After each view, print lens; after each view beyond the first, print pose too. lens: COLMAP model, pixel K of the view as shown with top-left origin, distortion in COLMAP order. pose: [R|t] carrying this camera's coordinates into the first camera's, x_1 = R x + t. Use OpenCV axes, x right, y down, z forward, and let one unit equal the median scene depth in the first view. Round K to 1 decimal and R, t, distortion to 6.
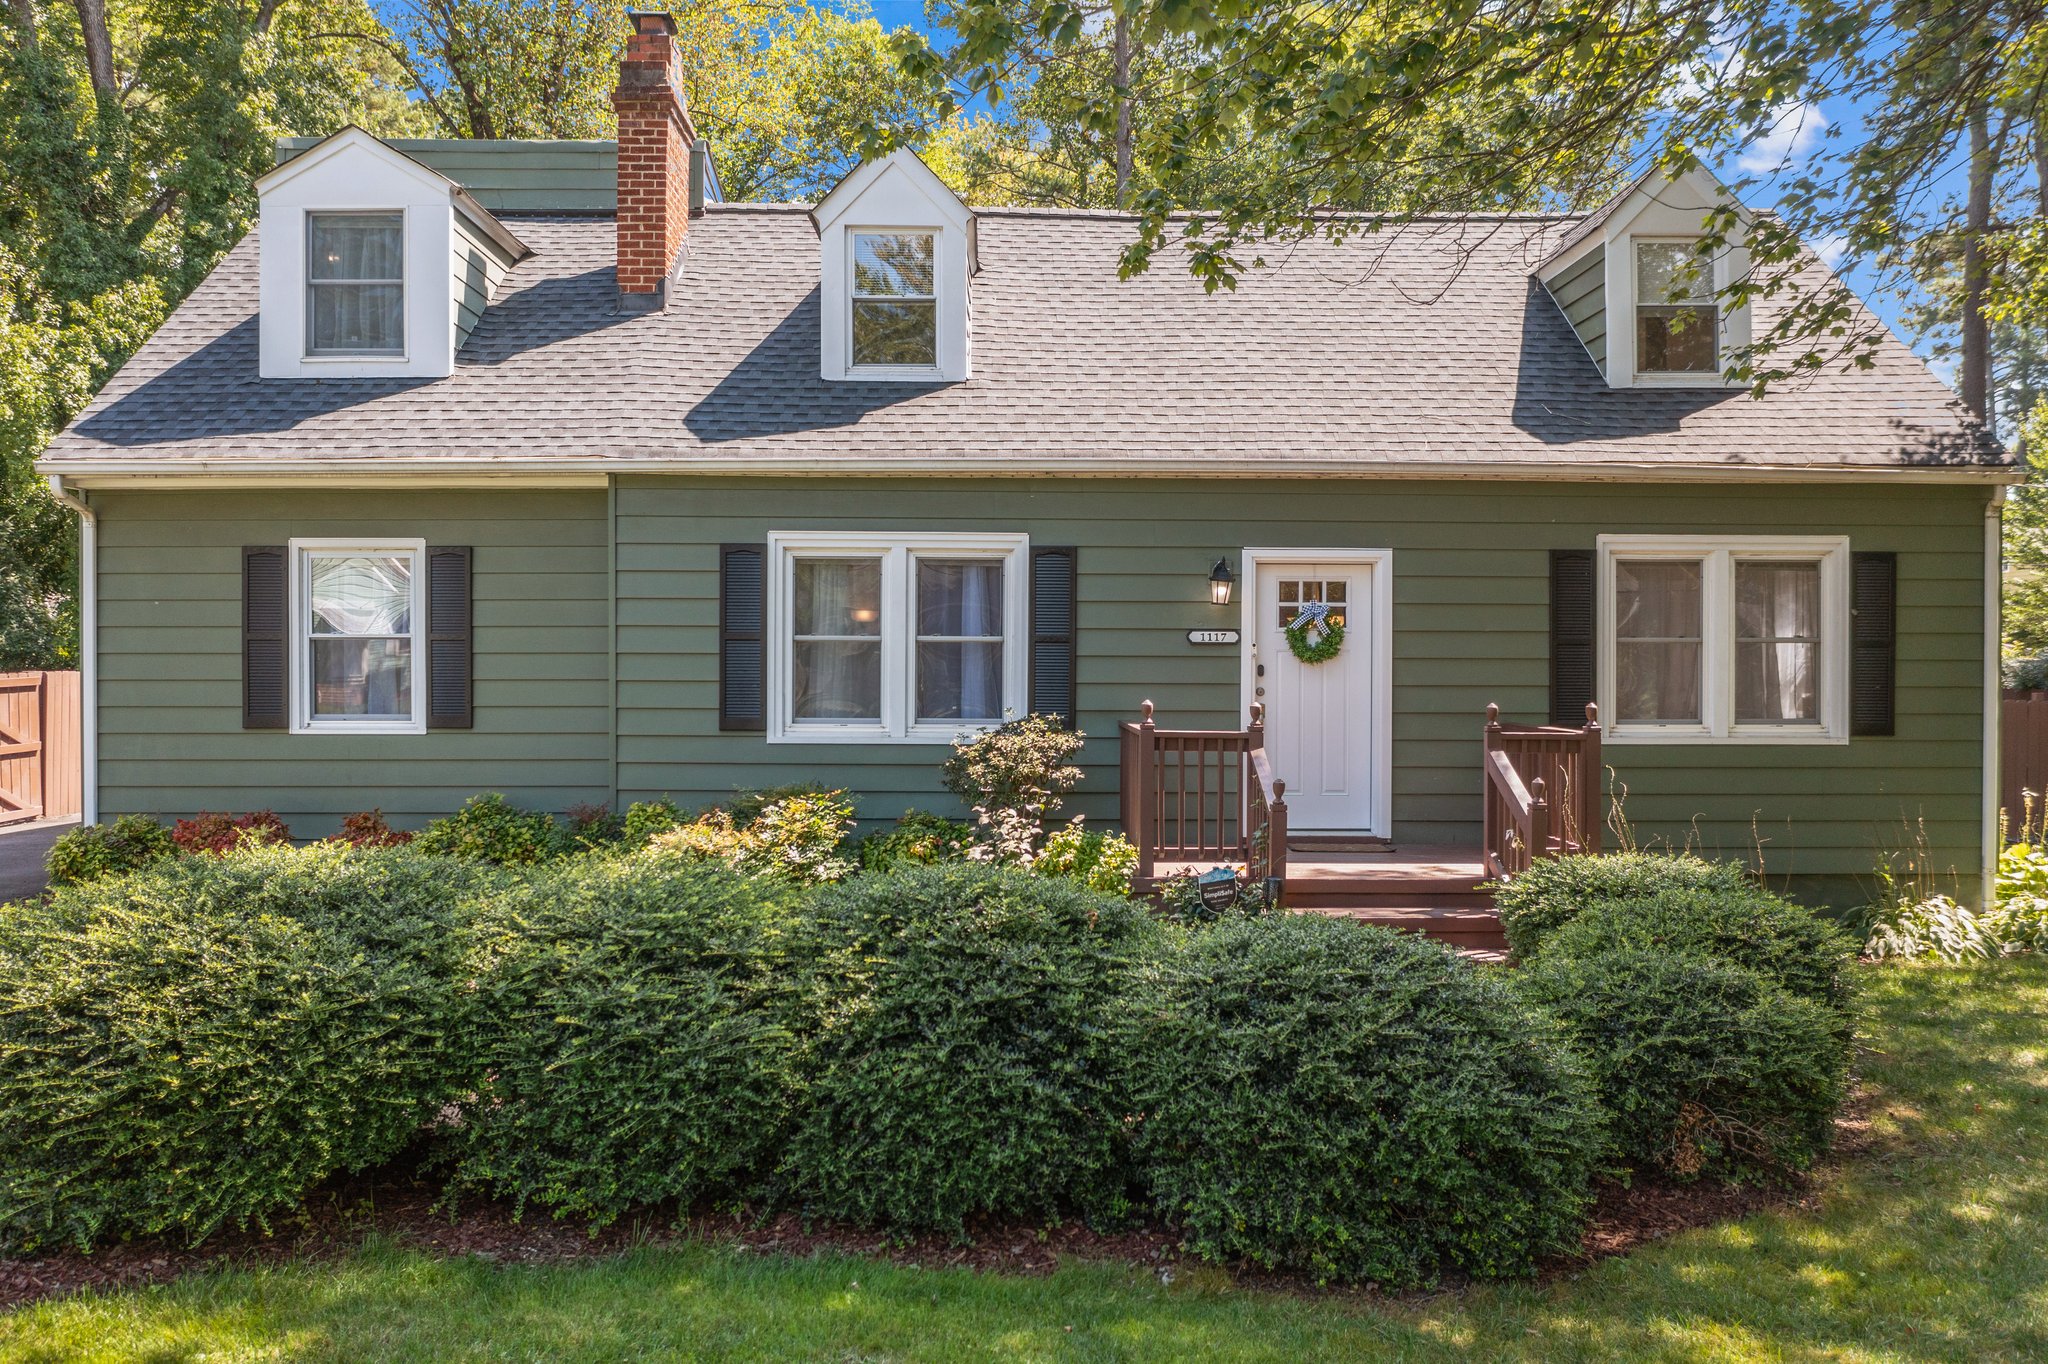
lens RADIAL K [[1610.9, 0, 1020.1], [0, 1610.9, 675.6], [0, 0, 1]] dist [-0.027580, 0.006217]
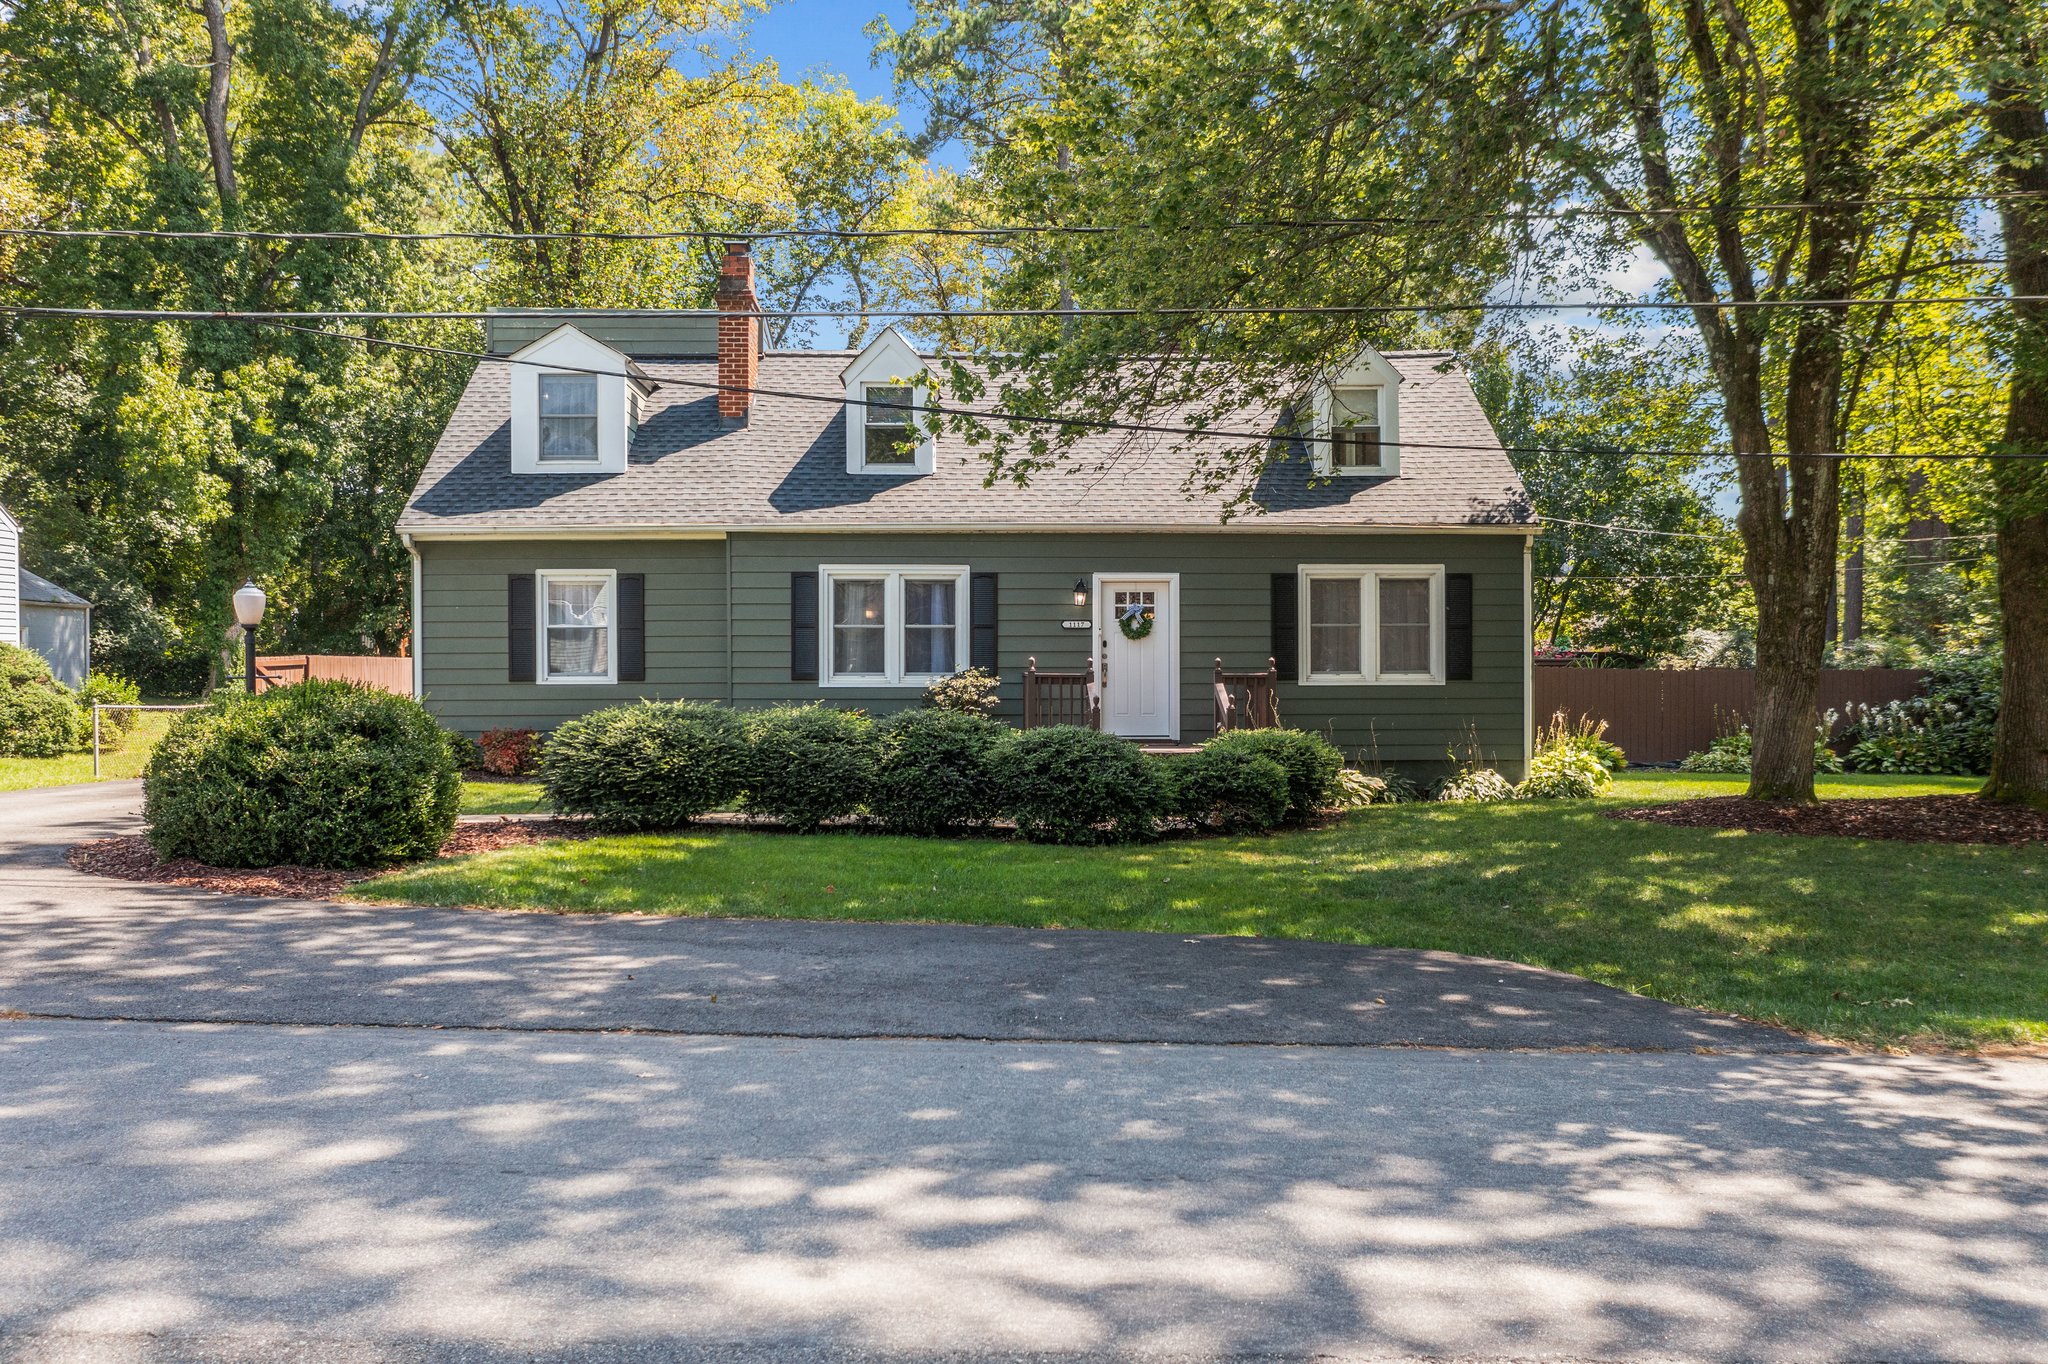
lens RADIAL K [[1610.9, 0, 1028.7], [0, 1610.9, 688.6], [0, 0, 1]] dist [-0.027580, 0.006217]
pose [[0.999646, -0.005731, 0.025989, 0.022823], [0.005585, 0.999968, 0.005671, 0.034506], [-0.026020, -0.005524, 0.999646, -0.724500]]
